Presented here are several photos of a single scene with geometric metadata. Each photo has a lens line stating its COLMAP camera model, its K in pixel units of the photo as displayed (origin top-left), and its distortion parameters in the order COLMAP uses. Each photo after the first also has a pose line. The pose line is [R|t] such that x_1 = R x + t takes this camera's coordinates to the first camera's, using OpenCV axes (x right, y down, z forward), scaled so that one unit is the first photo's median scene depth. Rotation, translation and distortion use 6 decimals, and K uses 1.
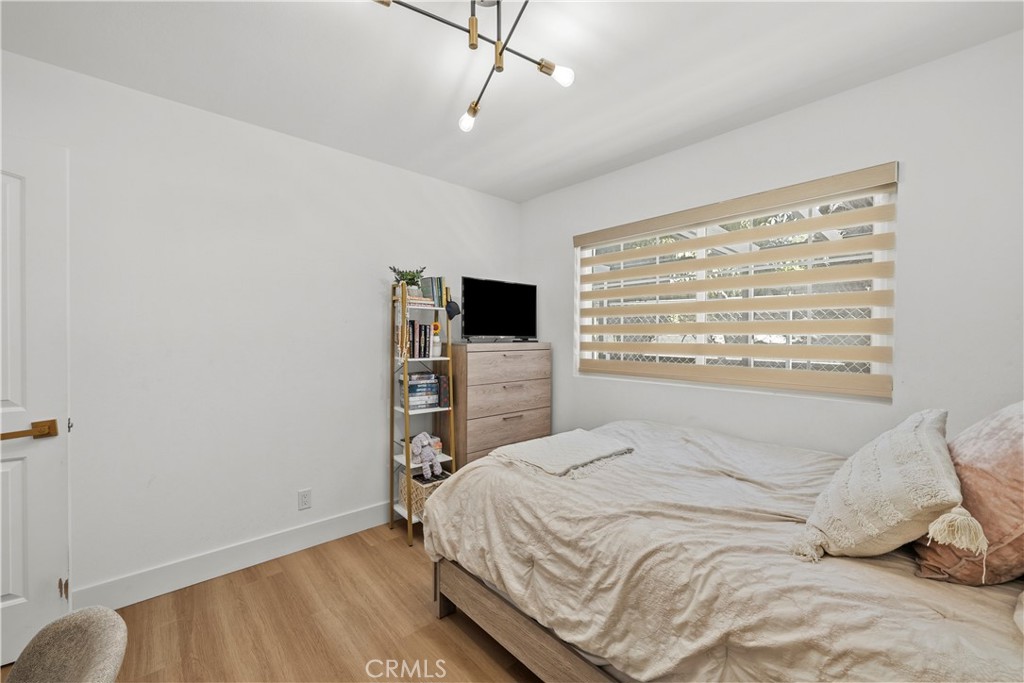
lens RADIAL K [[414.4, 0, 512.0], [0, 414.4, 342.0], [0, 0, 1]] dist [0.000276, -0.000668]
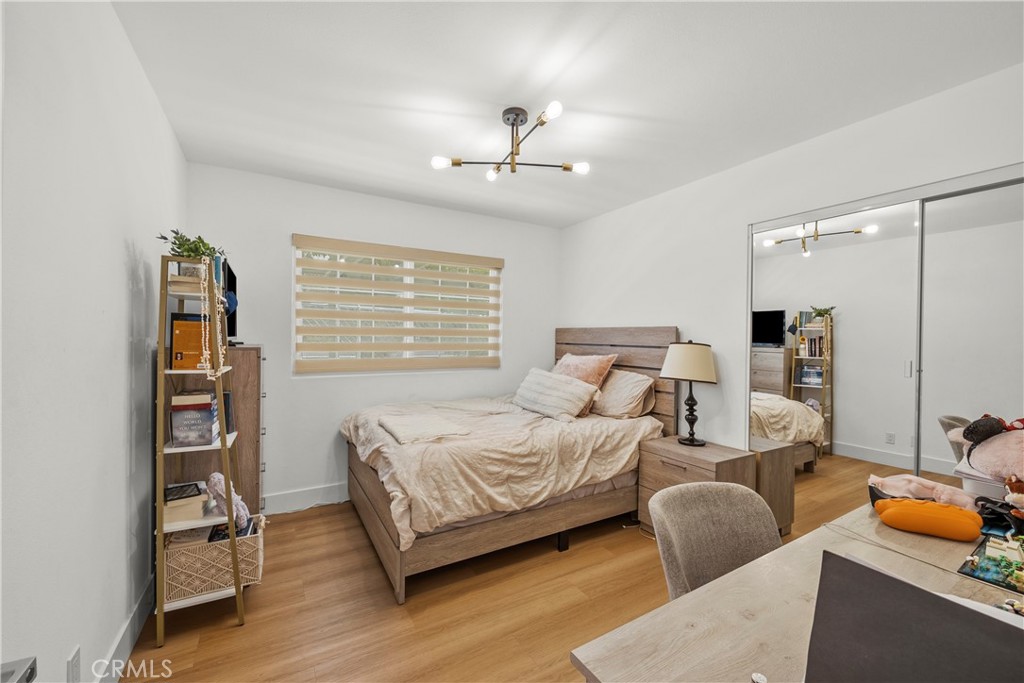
lens RADIAL K [[414.4, 0, 513.7], [0, 414.4, 339.2], [0, 0, 1]] dist [0.000276, -0.000668]
pose [[0.177700, -0.003746, 0.984078, -1.536169], [0.006383, 0.999976, 0.002654, -0.018078], [-0.984064, 0.005809, 0.177720, 0.690716]]
